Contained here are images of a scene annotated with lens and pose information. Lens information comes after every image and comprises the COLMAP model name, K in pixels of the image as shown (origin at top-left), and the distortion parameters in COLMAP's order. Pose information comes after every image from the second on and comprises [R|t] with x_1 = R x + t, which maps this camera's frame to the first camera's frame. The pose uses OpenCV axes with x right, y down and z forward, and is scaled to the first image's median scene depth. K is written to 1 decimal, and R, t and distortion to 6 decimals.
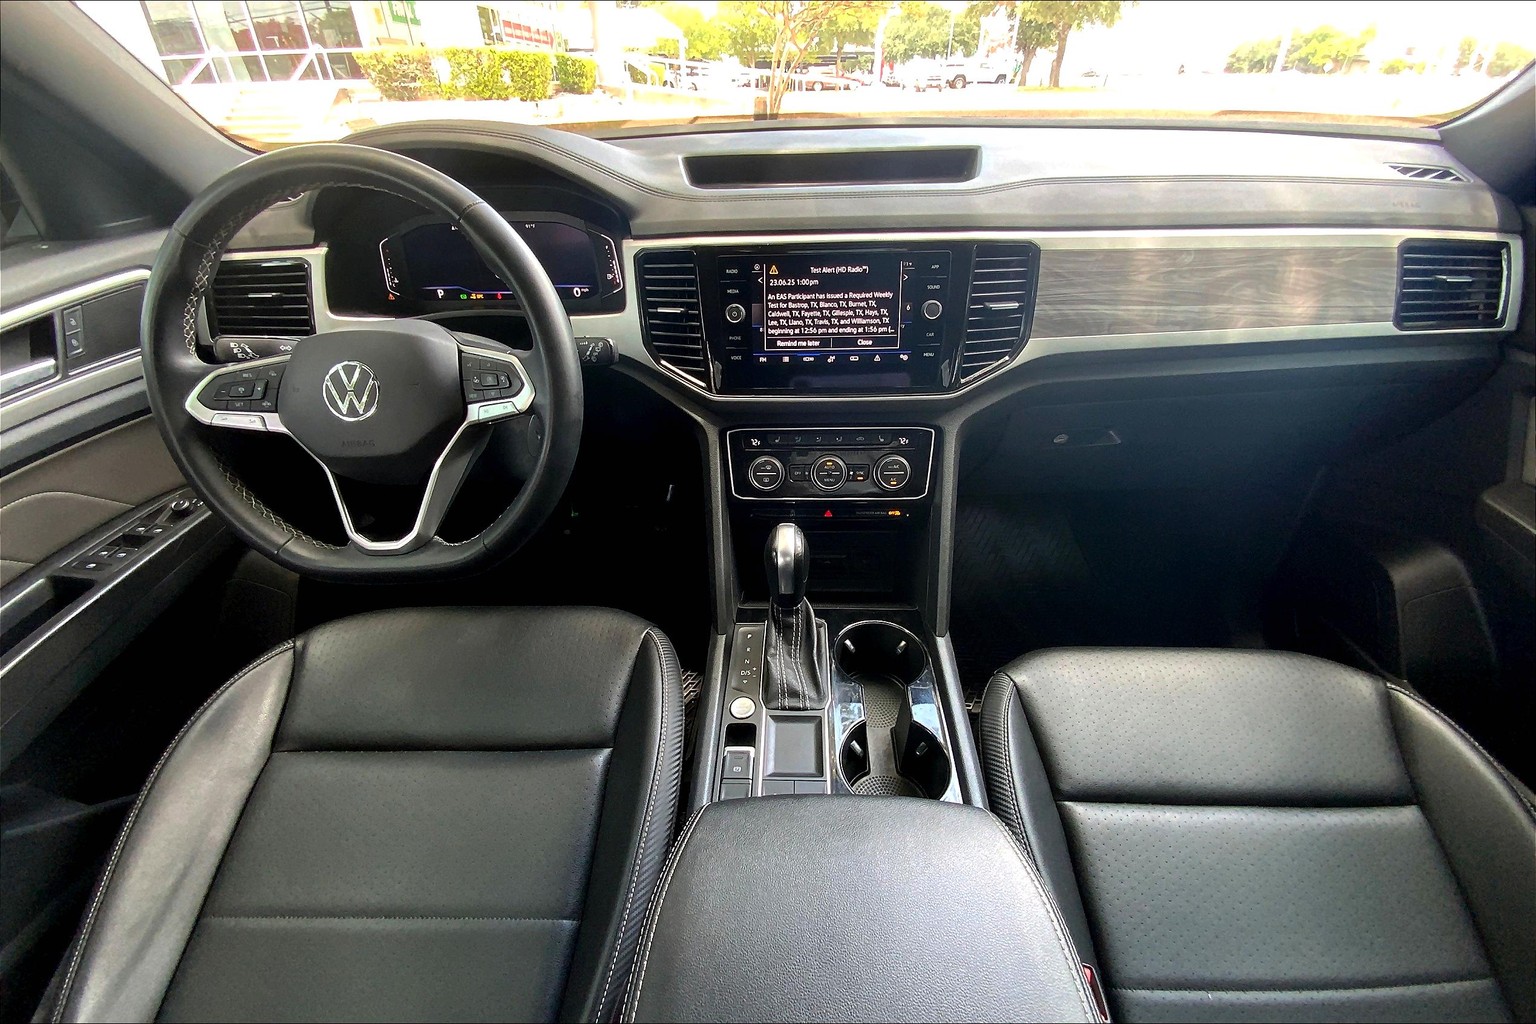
lens RADIAL K [[650.9, 0, 772.7], [0, 650.9, 520.3], [0, 0, 1]] dist [0.011530, -0.000682]
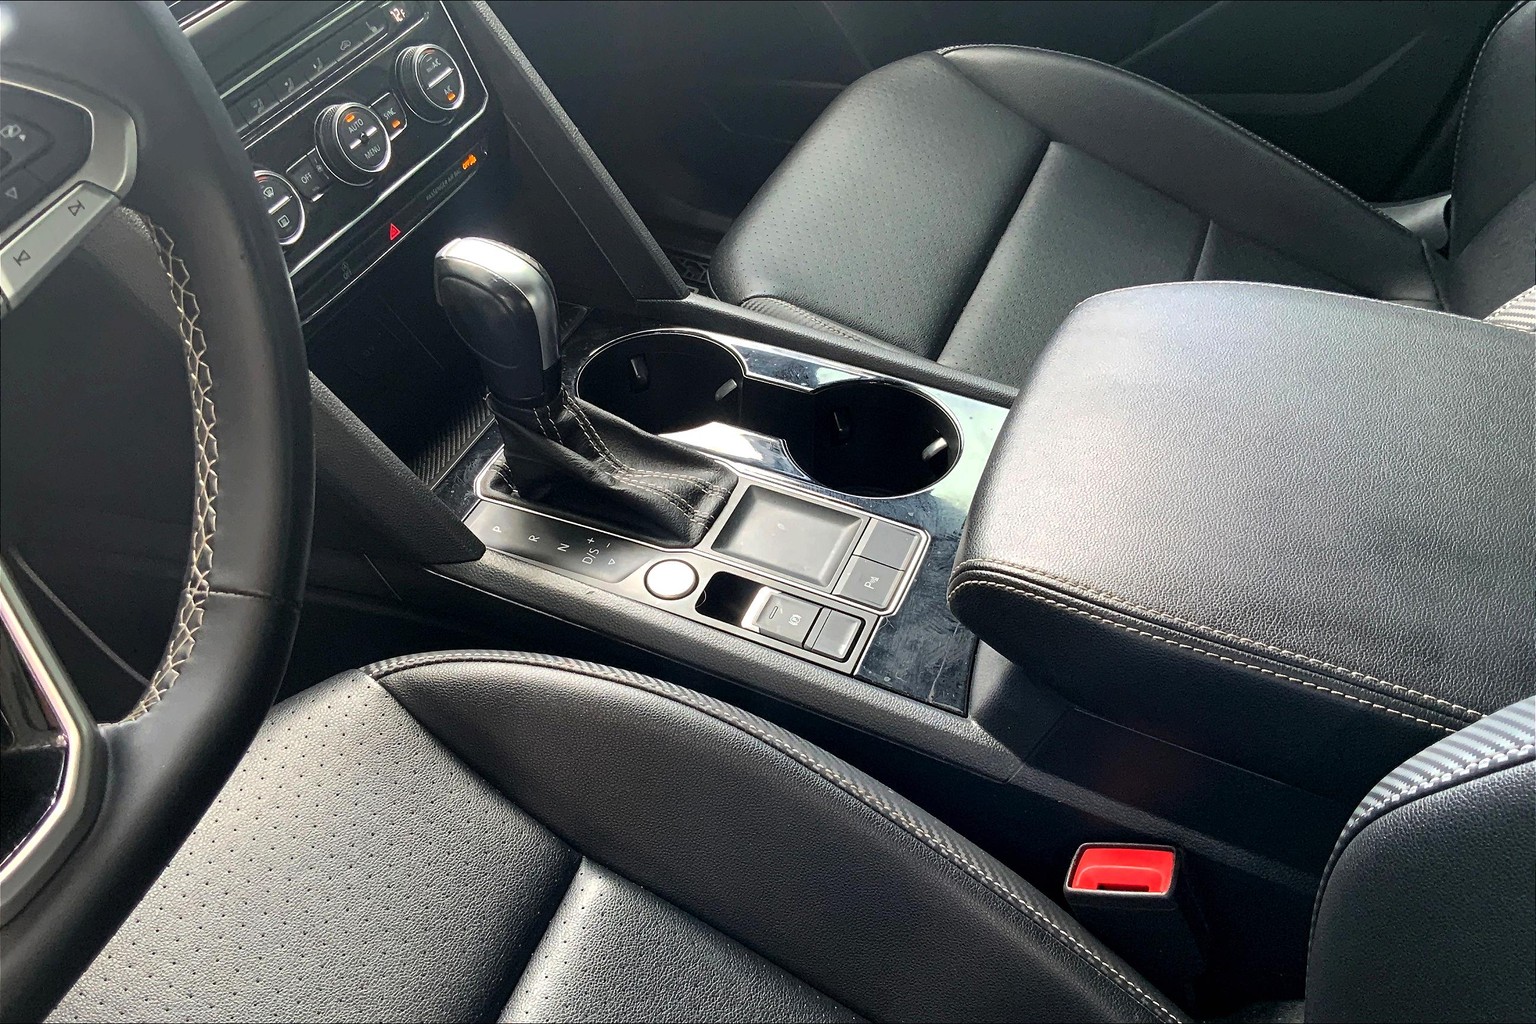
lens RADIAL K [[1343.5, 0, 770.9], [0, 1343.5, 497.7], [0, 0, 1]] dist [0.108365, -0.219095]
pose [[0.368373, -0.631652, 0.682142, -0.622098], [0.543077, 0.741738, 0.393563, -0.108442], [-0.754565, 0.225478, 0.616272, 0.277246]]
